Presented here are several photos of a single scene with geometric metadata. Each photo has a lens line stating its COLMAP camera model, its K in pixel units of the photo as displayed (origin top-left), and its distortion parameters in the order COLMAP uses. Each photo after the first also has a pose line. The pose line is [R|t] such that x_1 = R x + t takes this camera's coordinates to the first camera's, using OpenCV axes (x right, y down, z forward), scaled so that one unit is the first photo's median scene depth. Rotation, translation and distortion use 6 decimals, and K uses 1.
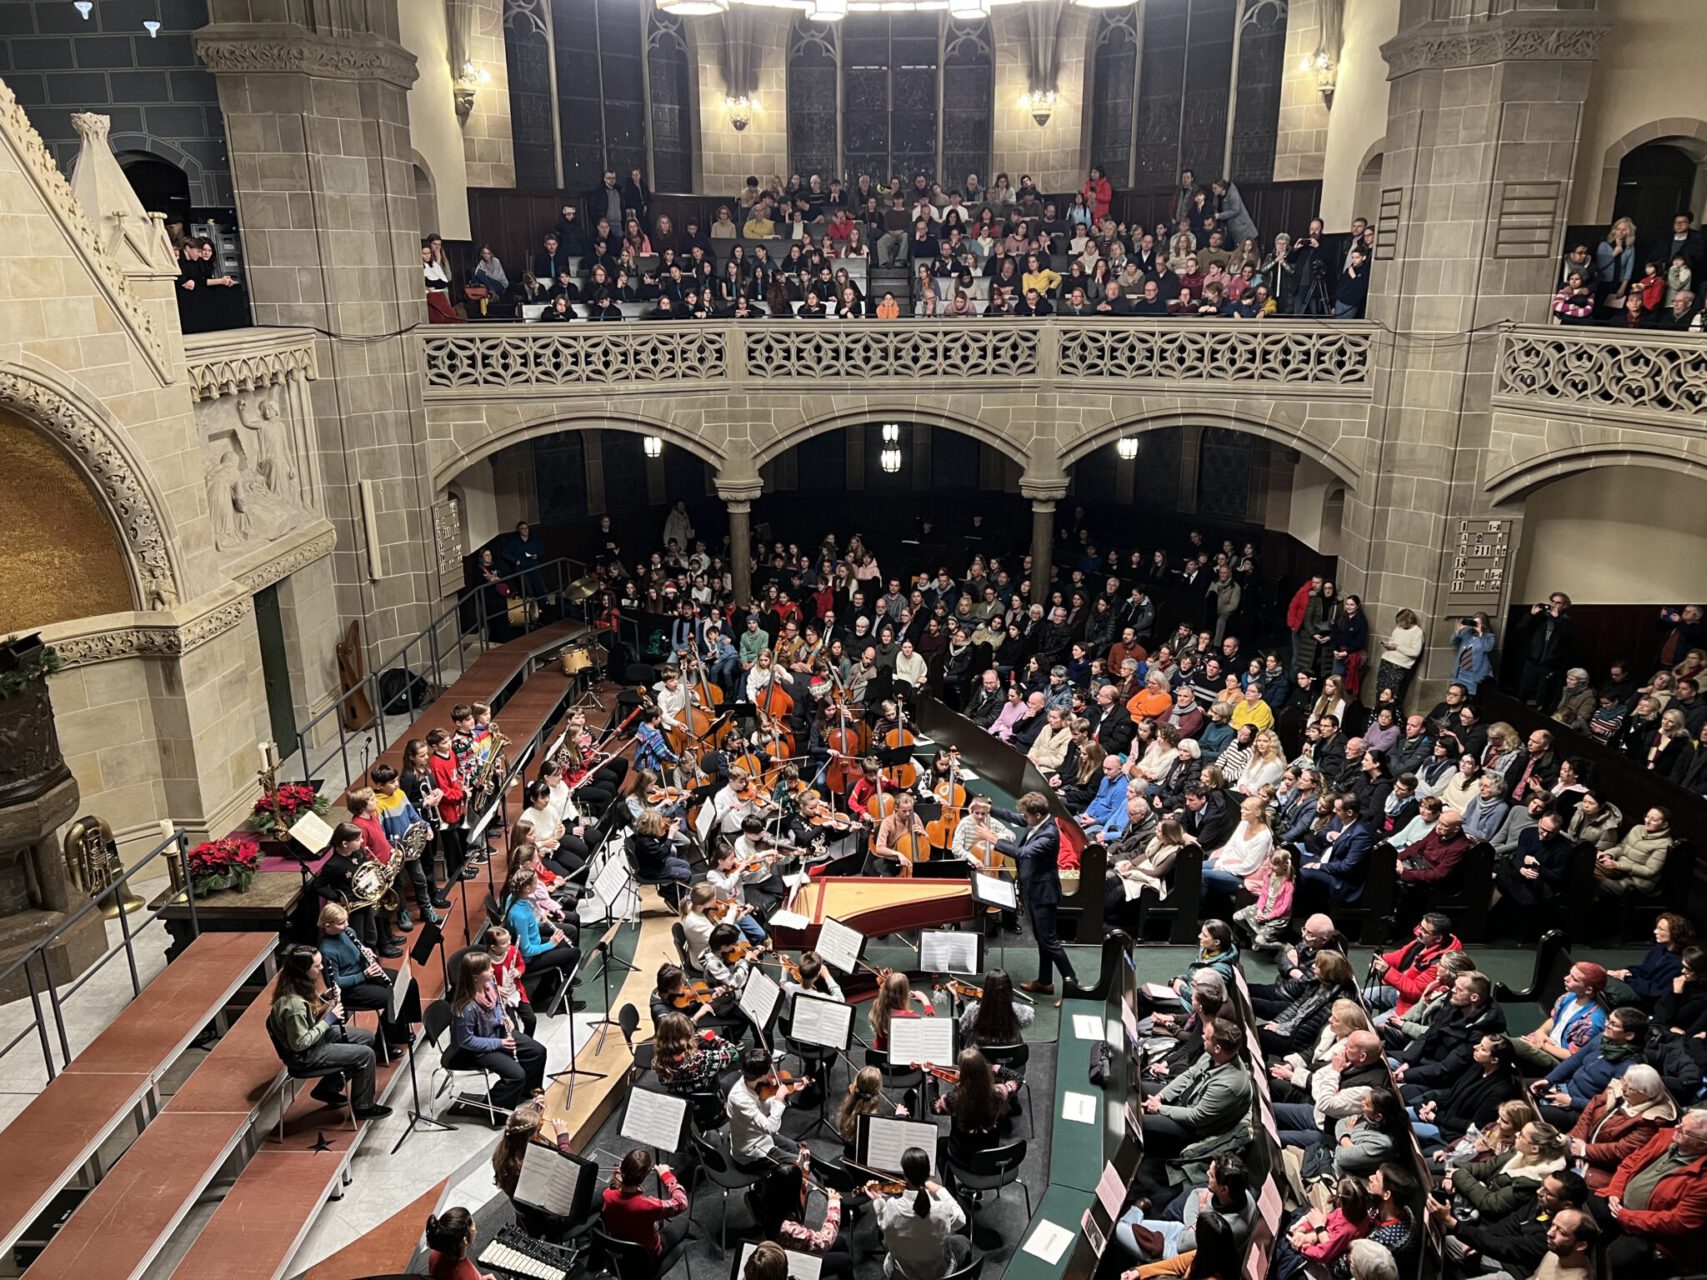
lens RADIAL K [[1279.8, 0, 848.4], [0, 1279.8, 642.4], [0, 0, 1]] dist [0.068847, -0.071358]
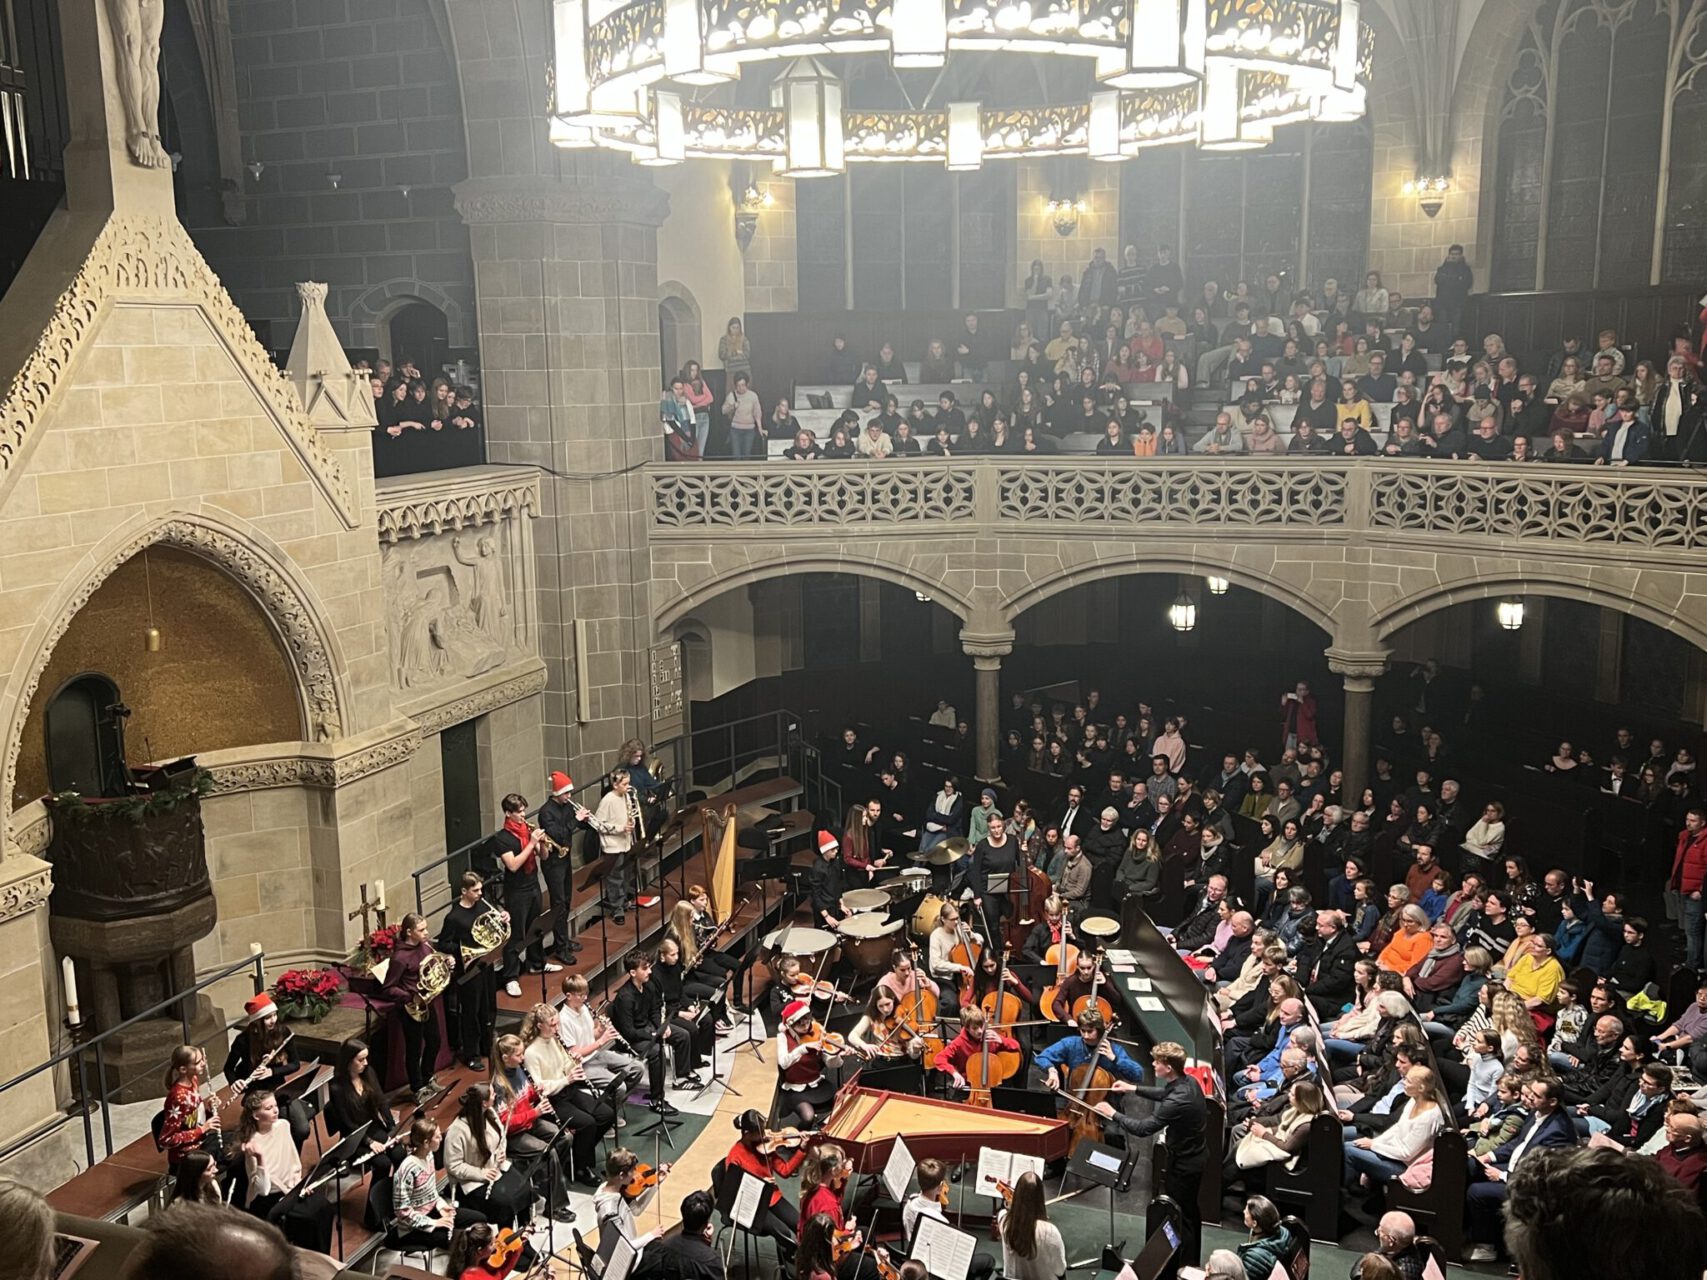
lens RADIAL K [[1627.9, 0, 854.1], [0, 1627.9, 636.3], [0, 0, 1]] dist [0.058143, 0.000000]
pose [[0.944797, 0.047974, -0.324125, 0.202971], [-0.083009, 0.991997, -0.095139, -0.013554], [0.316966, 0.116793, 0.941218, -0.075742]]
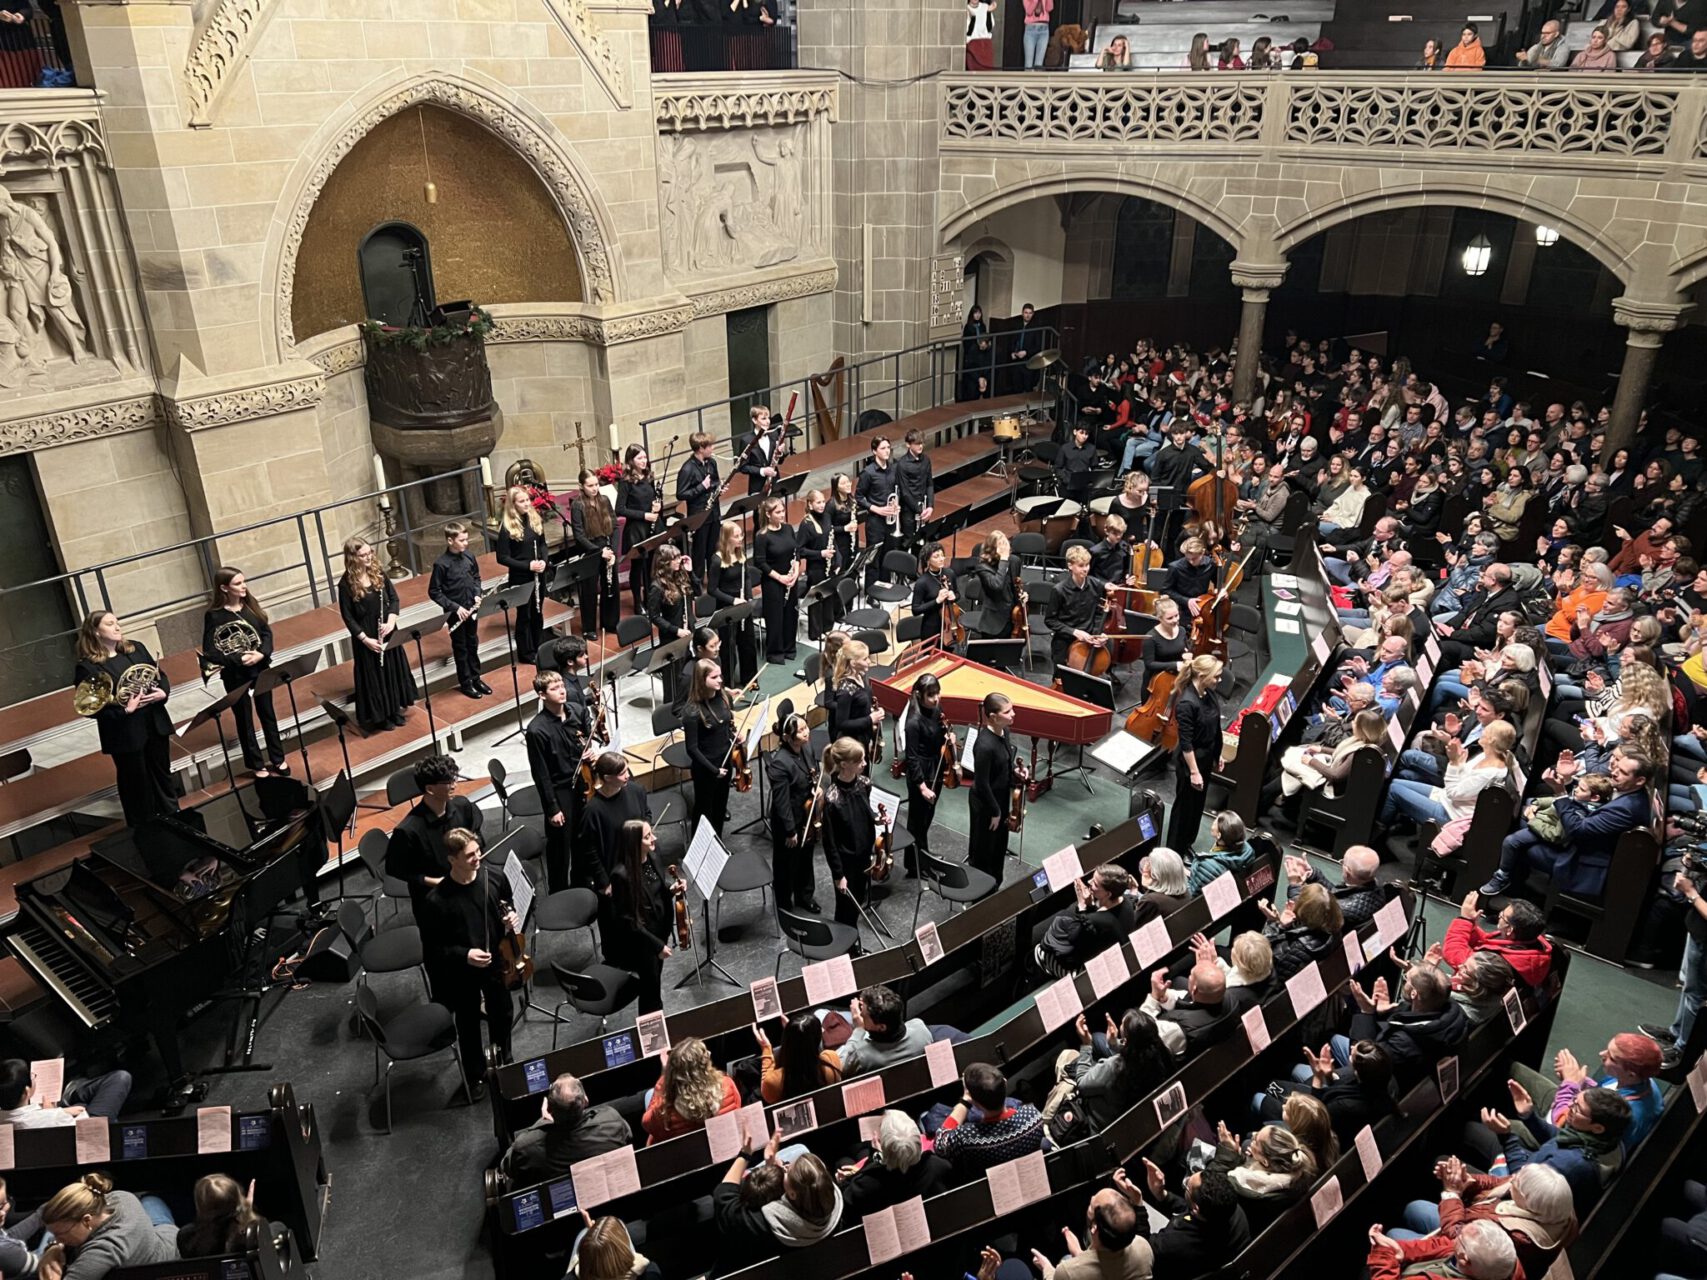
lens RADIAL K [[1279.8, 0, 853.6], [0, 1279.8, 648.8], [0, 0, 1]] dist [0.068847, -0.071358]
pose [[0.777565, 0.270722, -0.567541, 0.300536], [-0.182166, 0.960852, 0.208758, -0.007759], [0.601838, -0.058936, 0.796441, 0.112752]]
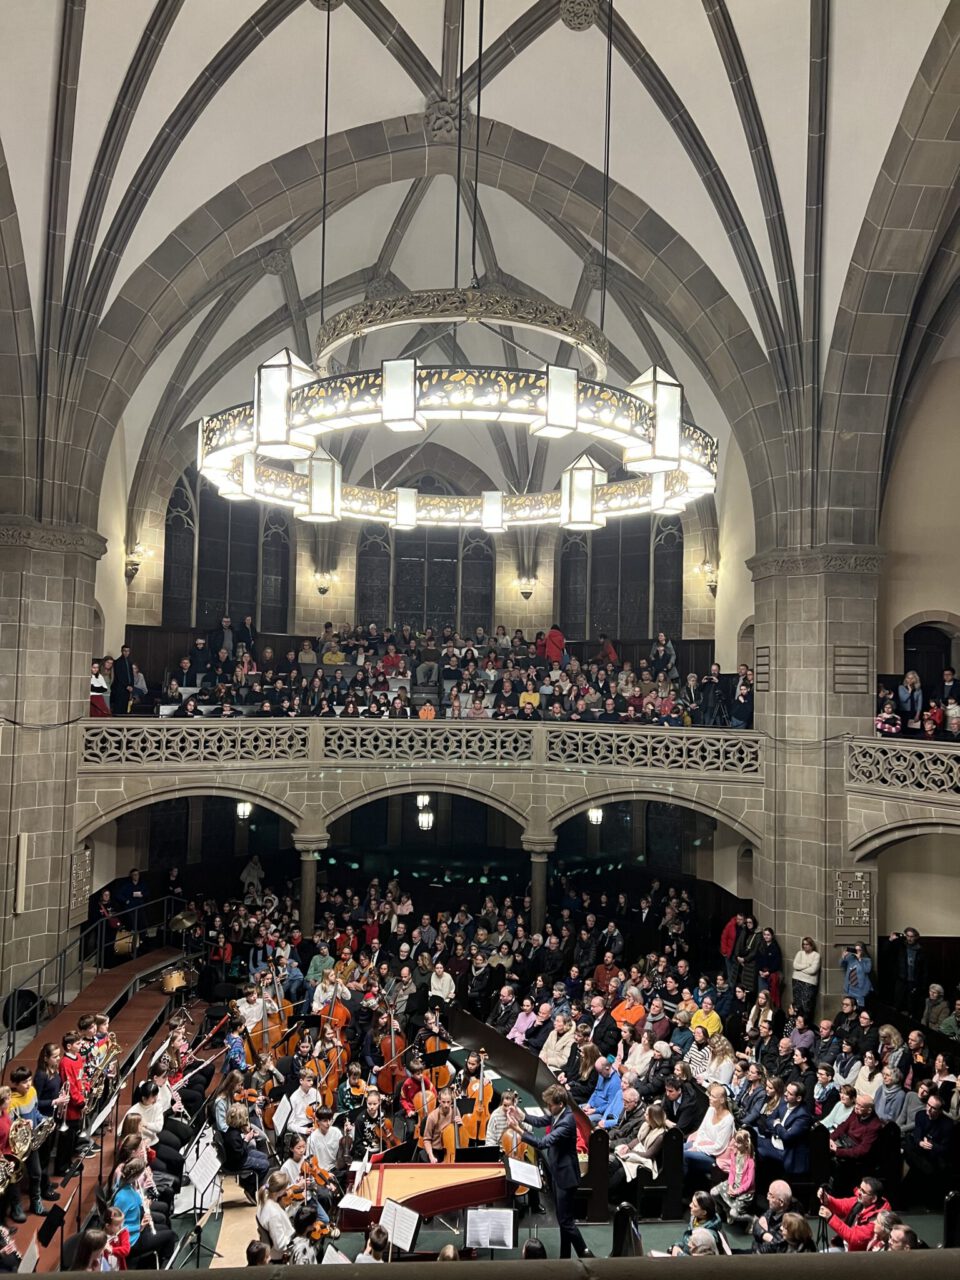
lens RADIAL K [[959.6, 0, 475.4], [0, 959.6, 635.3], [0, 0, 1]] dist [0.068847, -0.071358]
pose [[0.994326, 0.032947, 0.101142, -0.026857], [0.002671, 0.942791, -0.333374, 0.012390], [-0.106340, 0.331753, 0.937354, -0.024379]]
